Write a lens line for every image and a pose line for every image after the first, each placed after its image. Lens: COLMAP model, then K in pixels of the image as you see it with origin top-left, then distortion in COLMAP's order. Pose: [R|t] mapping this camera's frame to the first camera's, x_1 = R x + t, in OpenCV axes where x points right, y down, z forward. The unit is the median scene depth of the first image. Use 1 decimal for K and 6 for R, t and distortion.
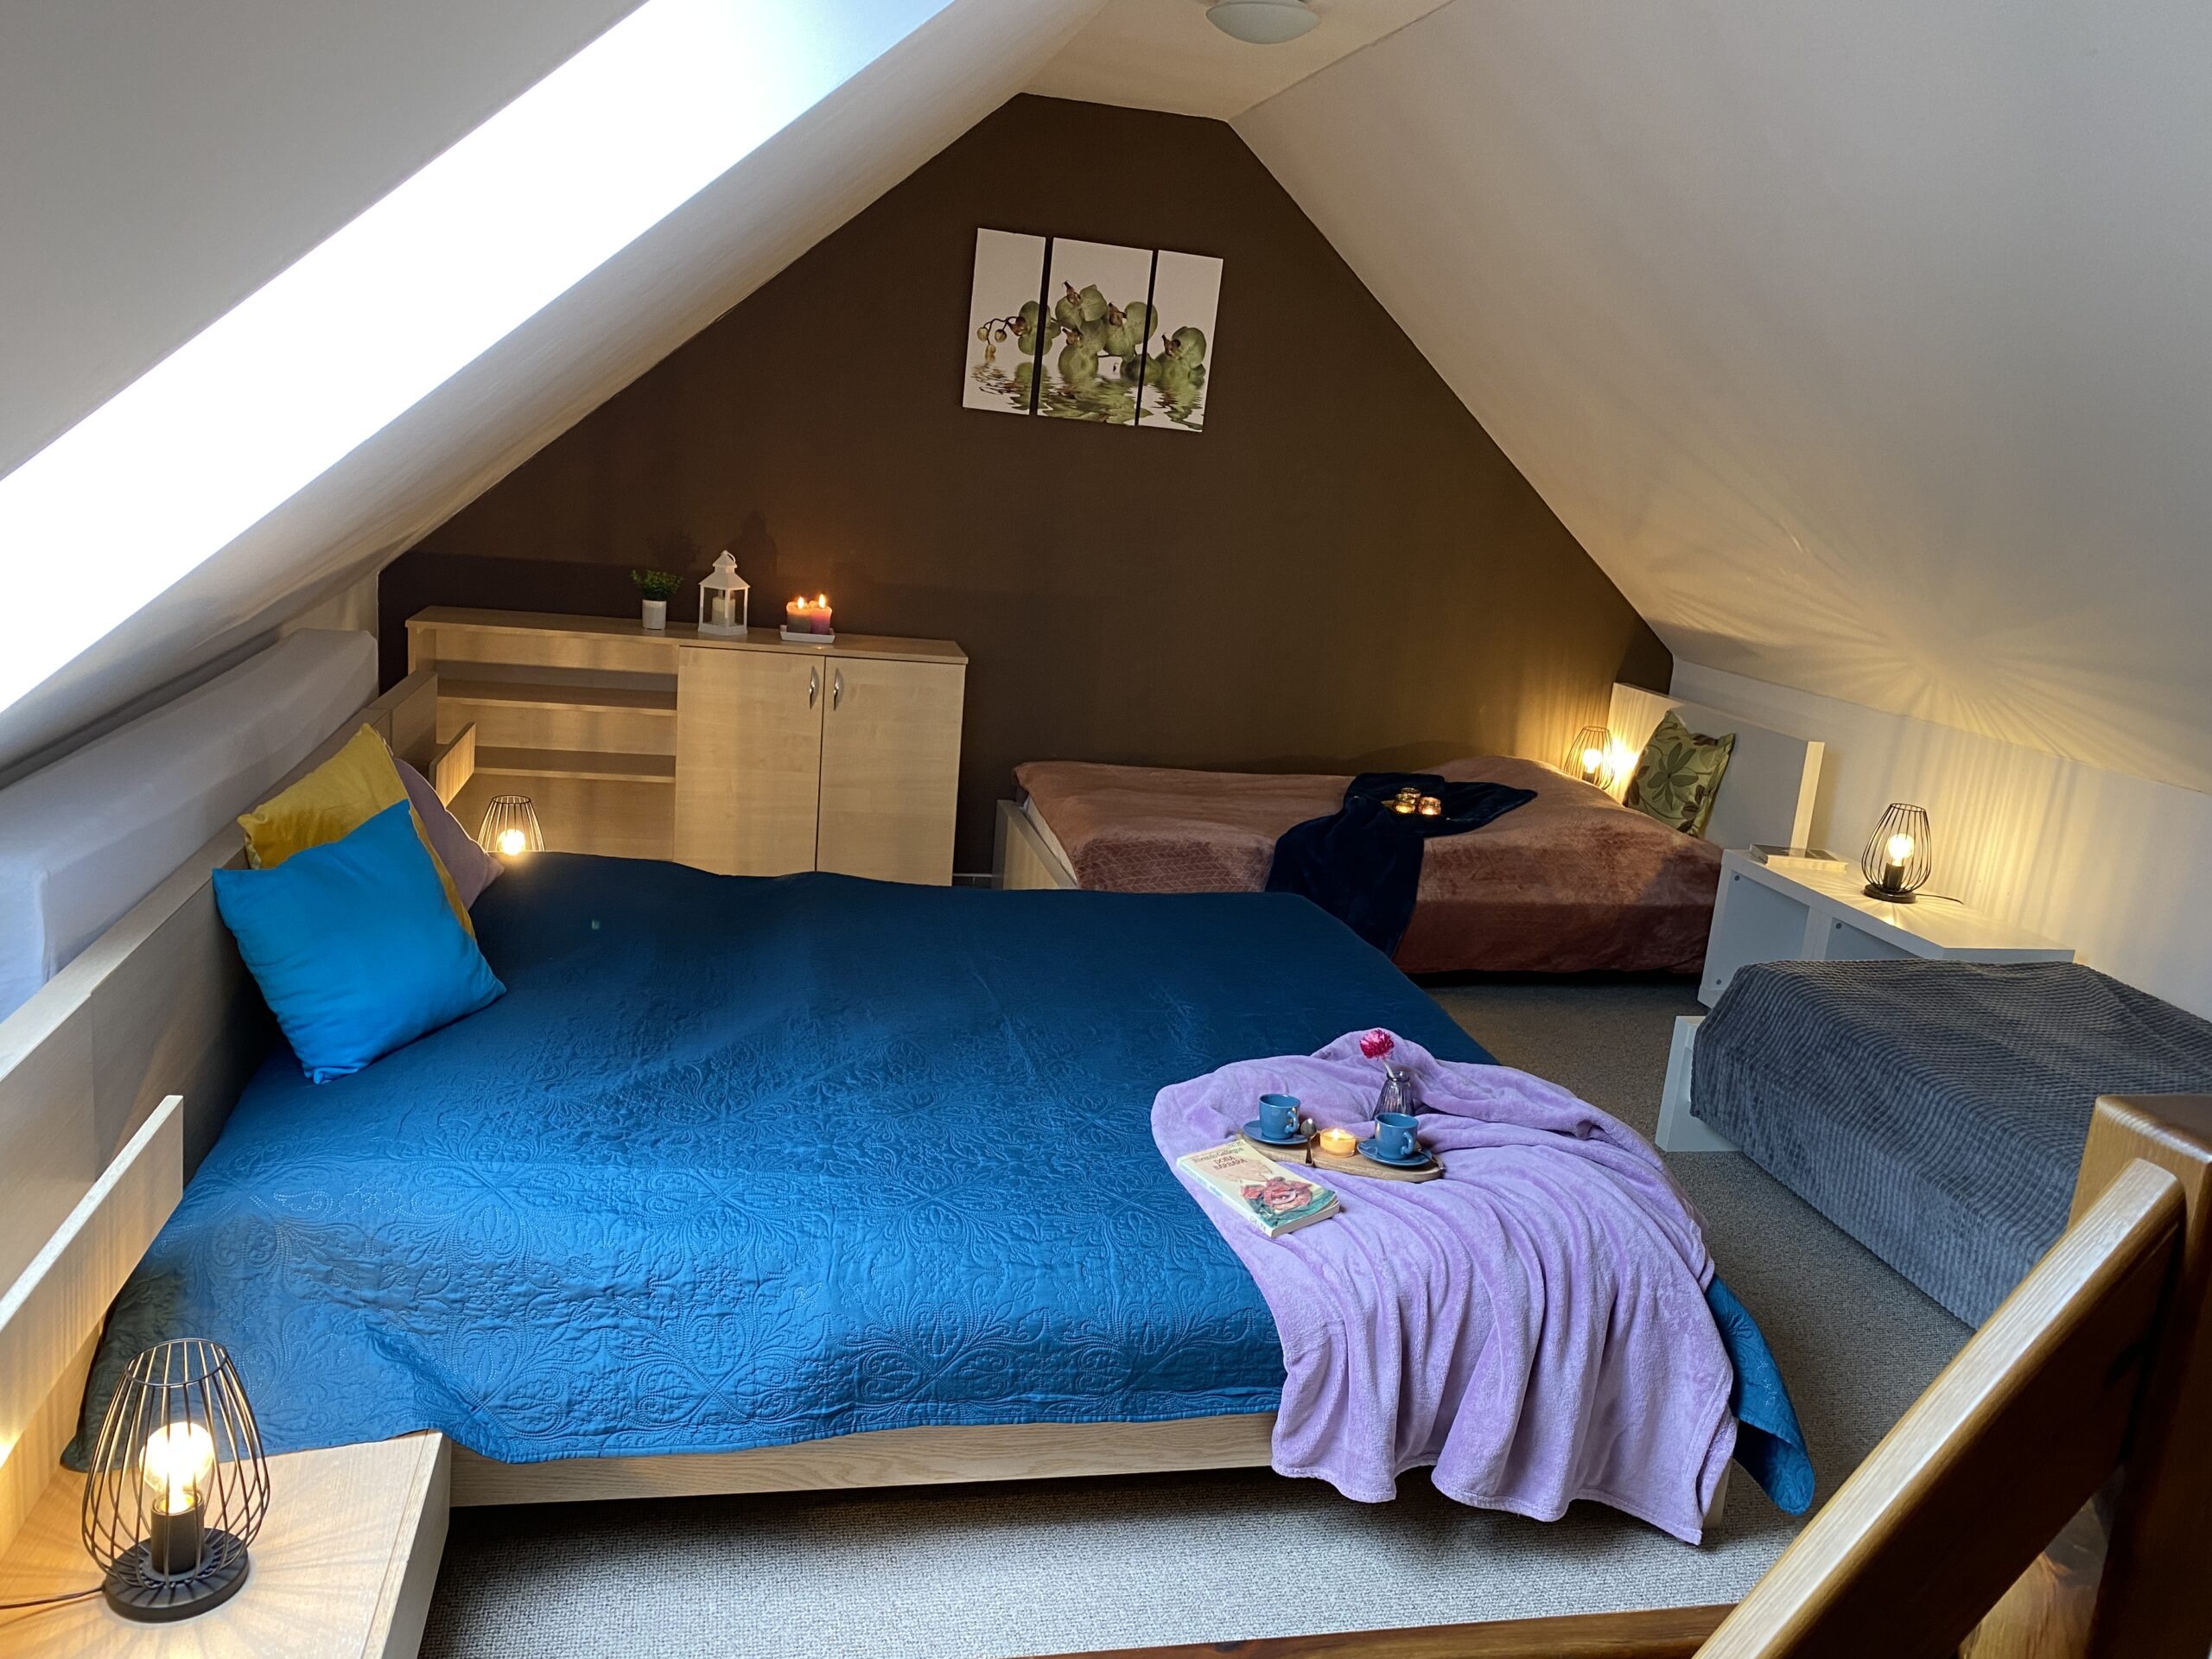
lens RADIAL K [[1680.6, 0, 1056.9], [0, 1680.6, 837.3], [0, 0, 1]] dist [0.101042, -0.346199]
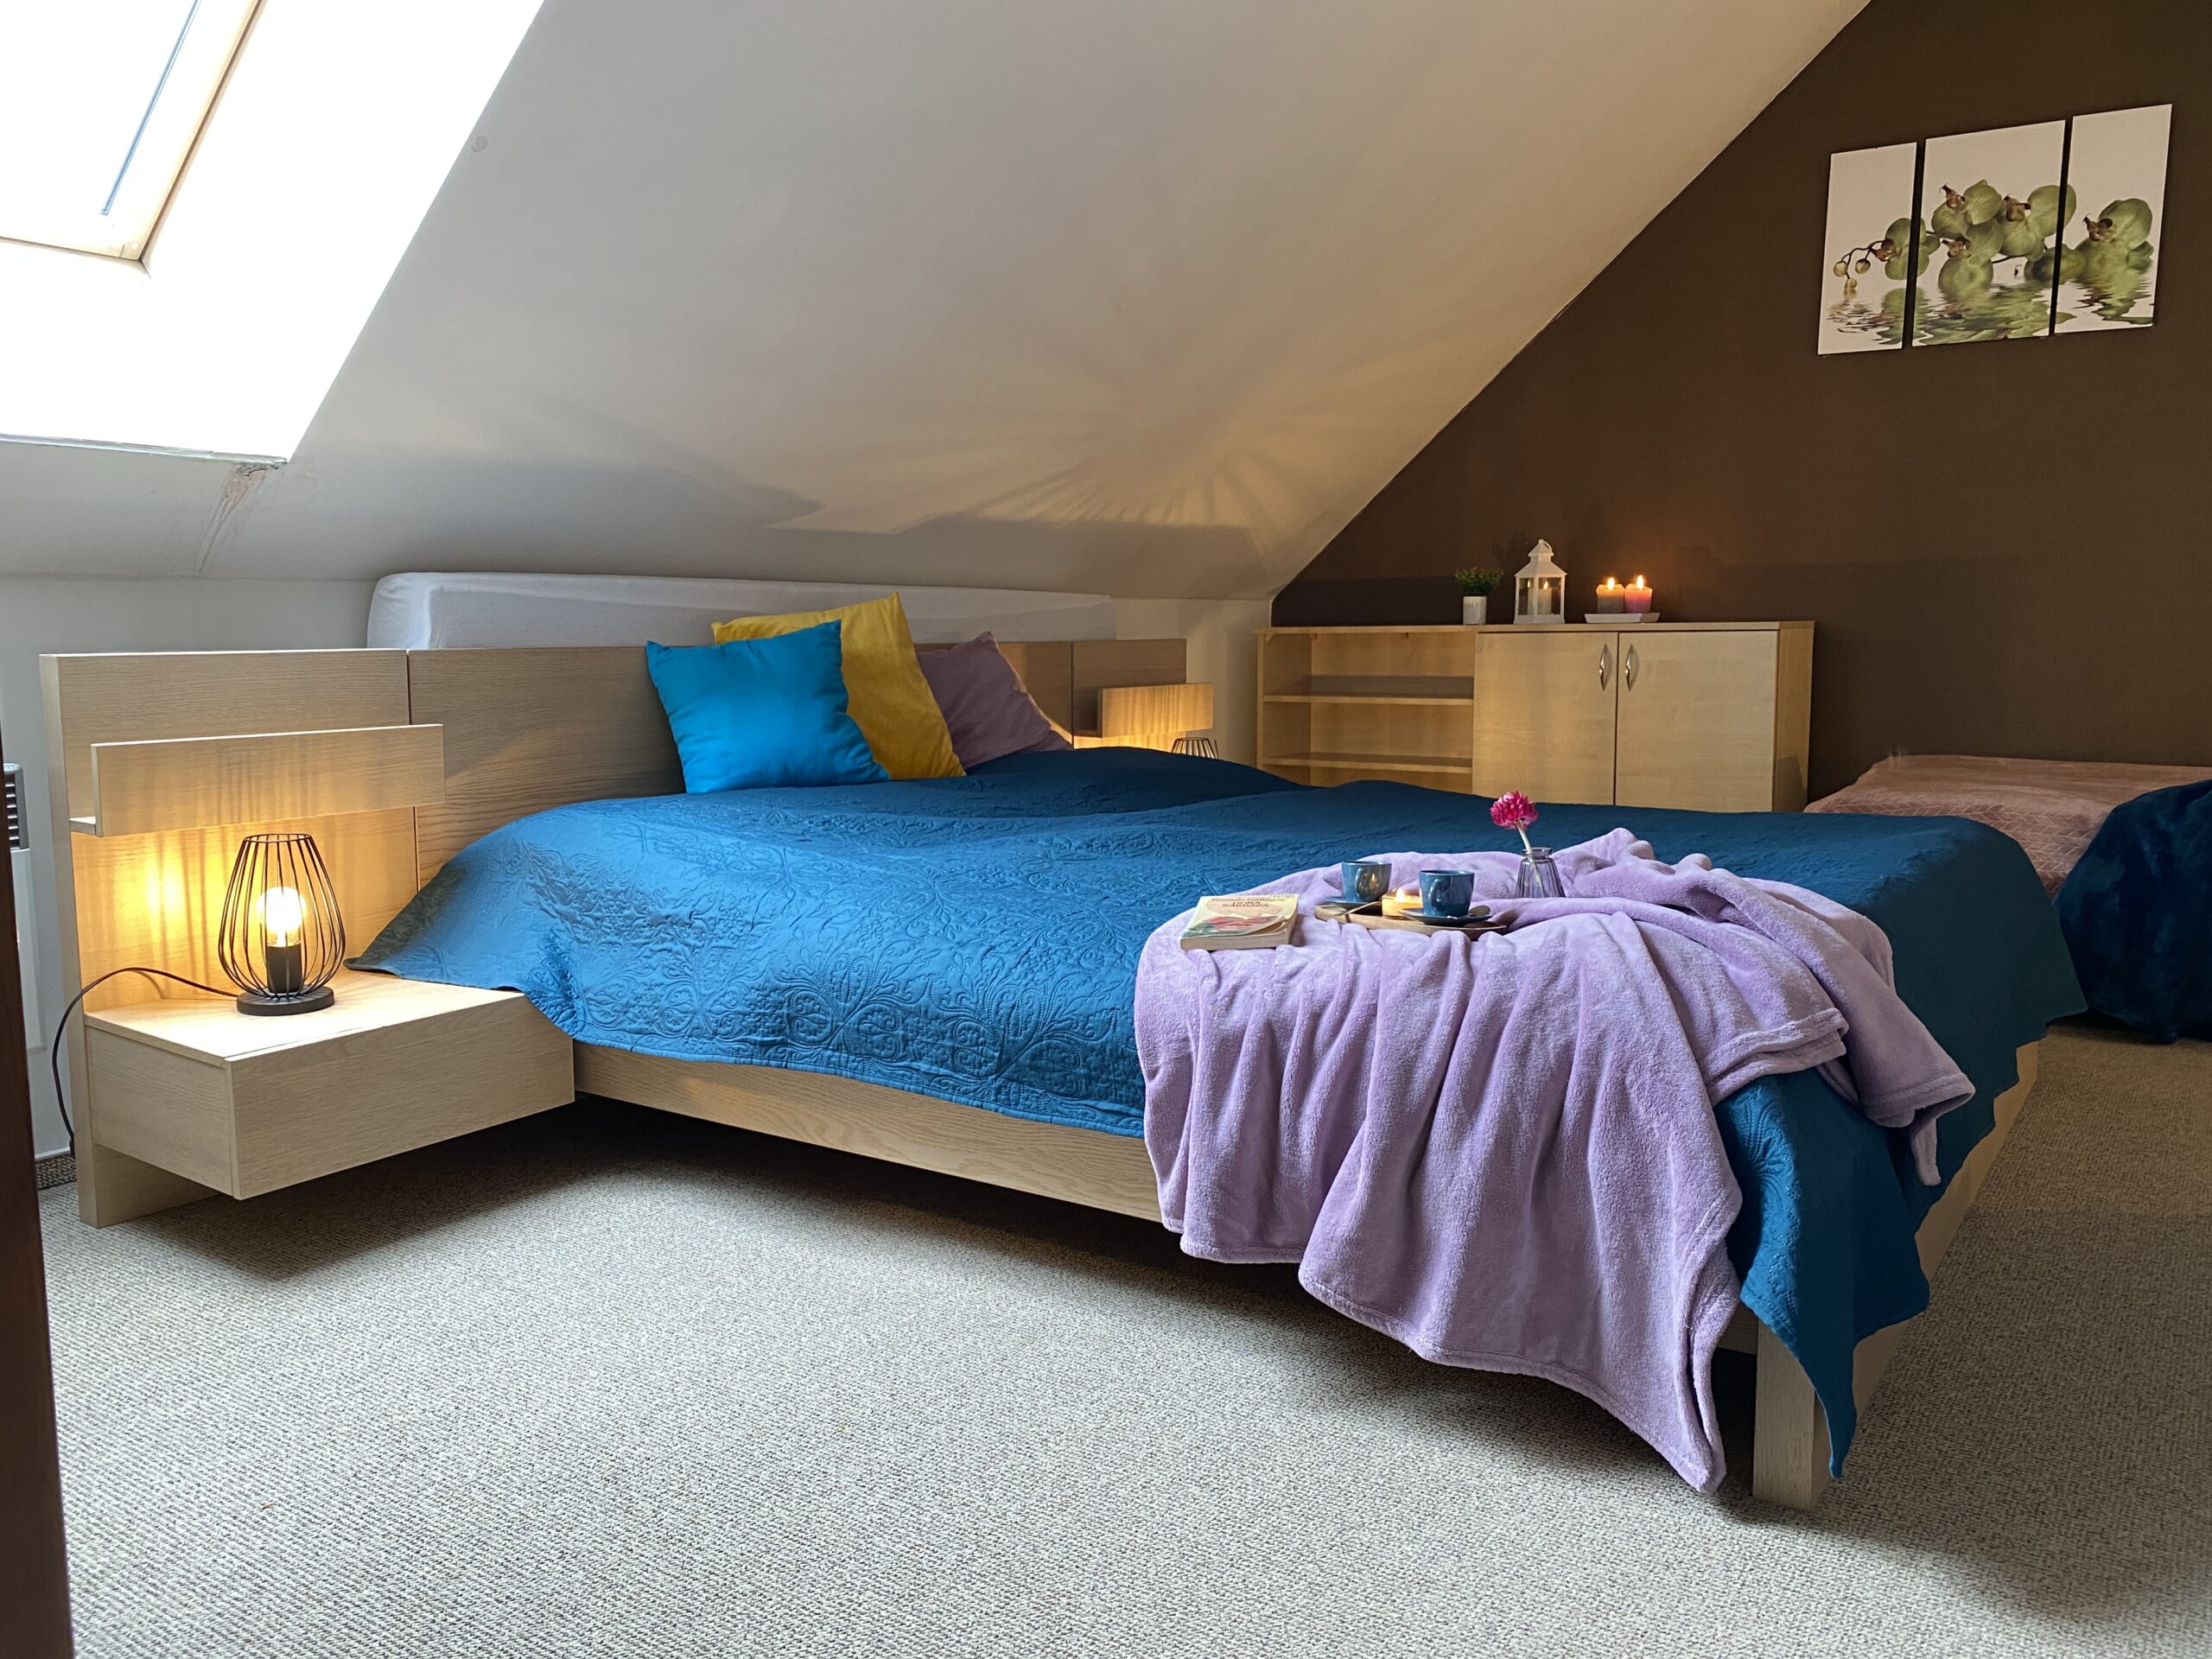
lens RADIAL K [[1693.3, 0, 1106.0], [0, 1693.3, 829.5], [0, 0, 1]] dist [0.022441, -0.015614]
pose [[0.683189, -0.007175, -0.730206, 0.337408], [-0.104519, 0.988695, -0.107505, 0.124929], [0.722723, 0.149767, 0.674716, 0.169154]]
